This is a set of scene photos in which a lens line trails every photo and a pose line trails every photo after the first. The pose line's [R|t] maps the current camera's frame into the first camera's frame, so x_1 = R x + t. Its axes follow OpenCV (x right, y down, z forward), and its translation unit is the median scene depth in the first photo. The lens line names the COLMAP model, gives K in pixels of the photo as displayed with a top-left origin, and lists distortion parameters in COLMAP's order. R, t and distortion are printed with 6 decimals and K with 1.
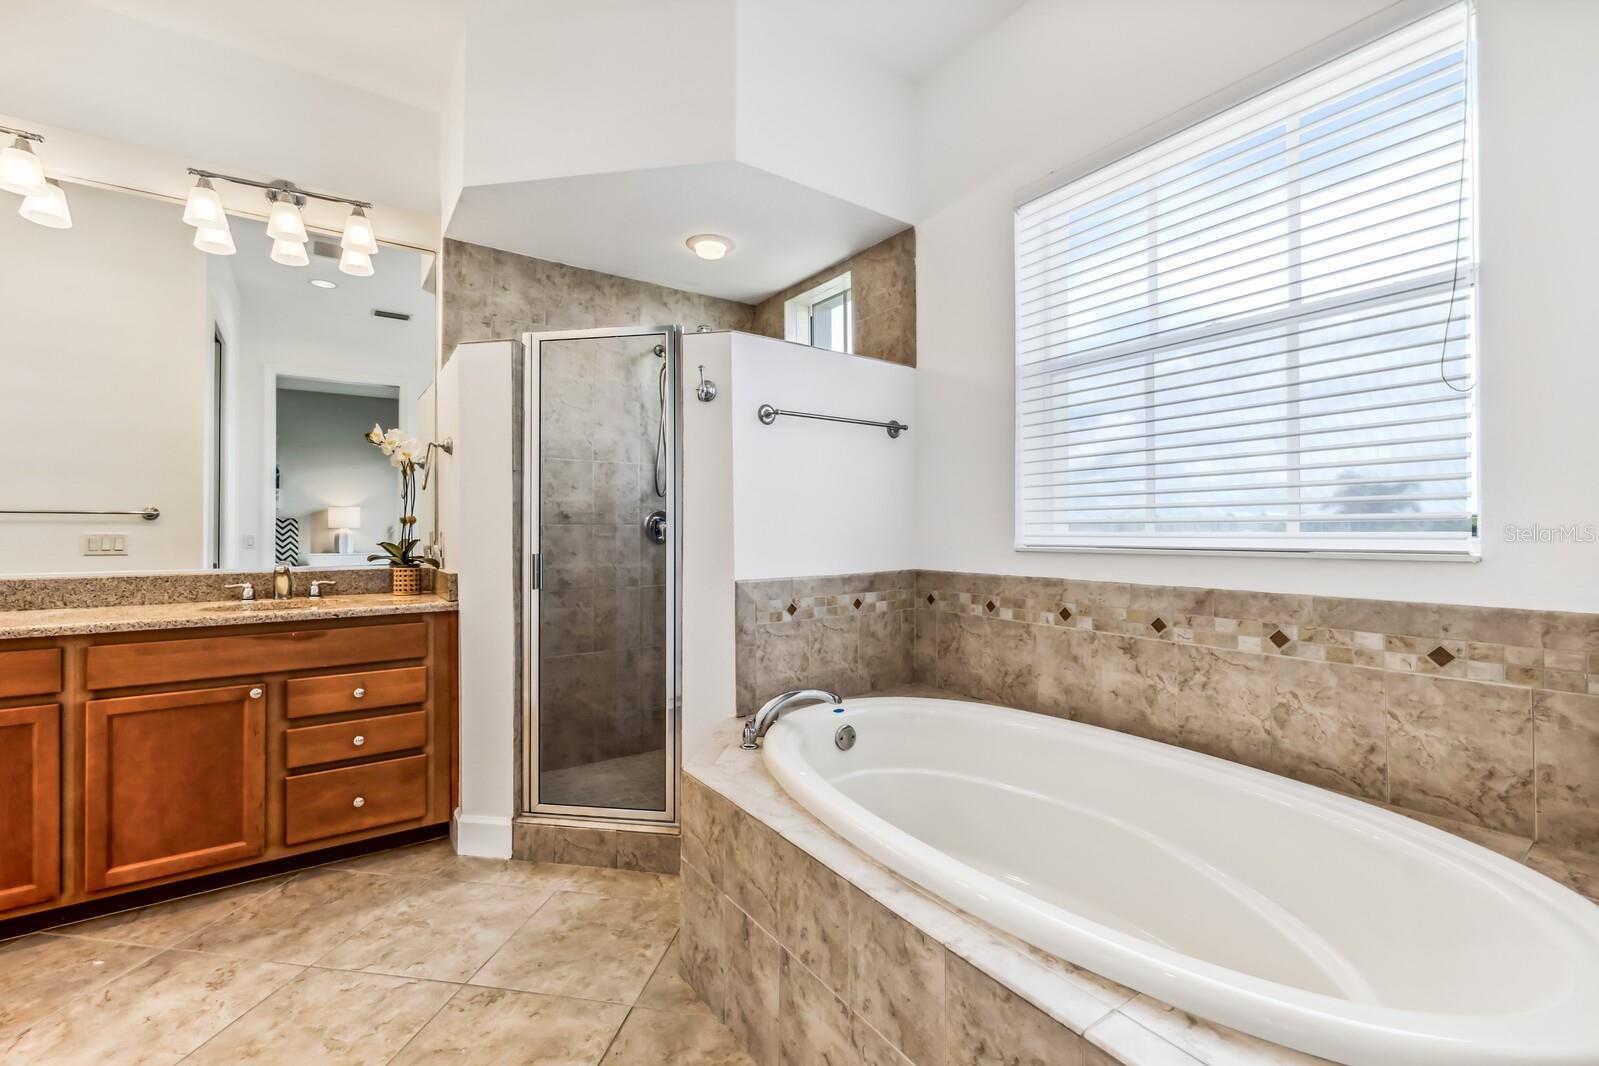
lens RADIAL K [[690.3, 0, 802.2], [0, 690.3, 524.7], [0, 0, 1]] dist [0.002829, -0.000386]
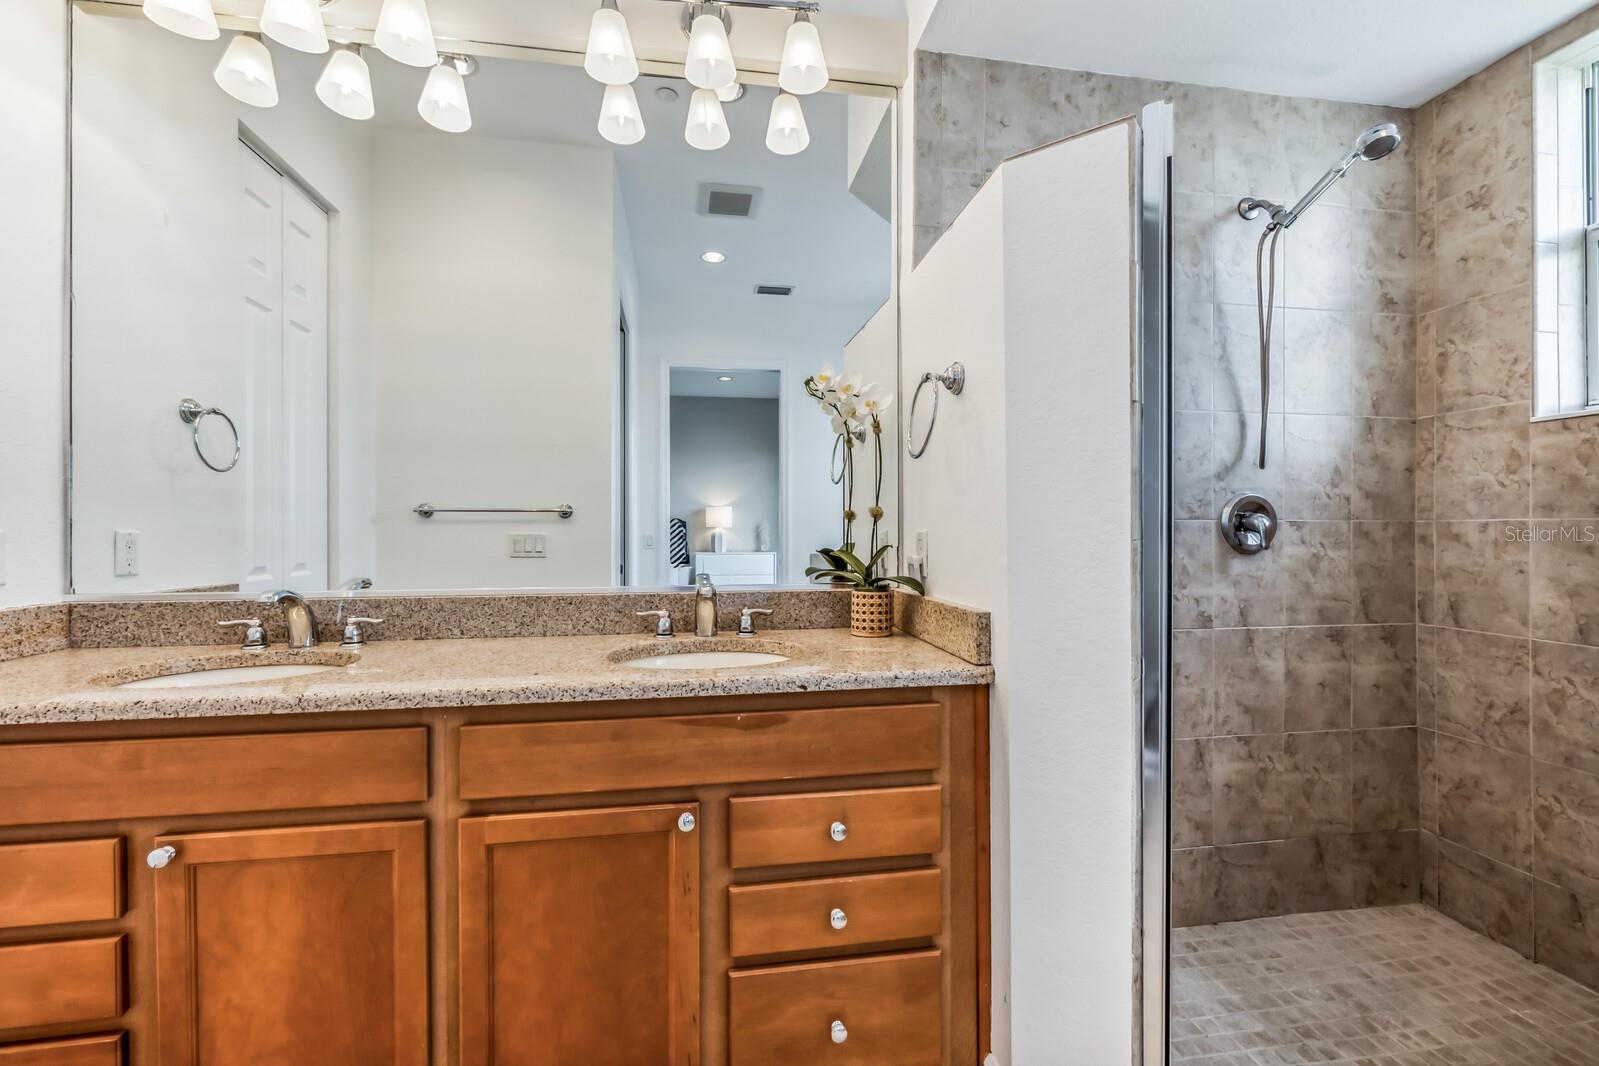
lens RADIAL K [[676.4, 0, 797.5], [0, 676.4, 534.4], [0, 0, 1]] dist [0.000338, 0.000007]
pose [[0.901653, 0.002733, -0.432451, -0.425008], [0.003989, 0.999885, 0.014636, 0.003359], [0.432442, -0.014921, 0.901538, 0.493178]]
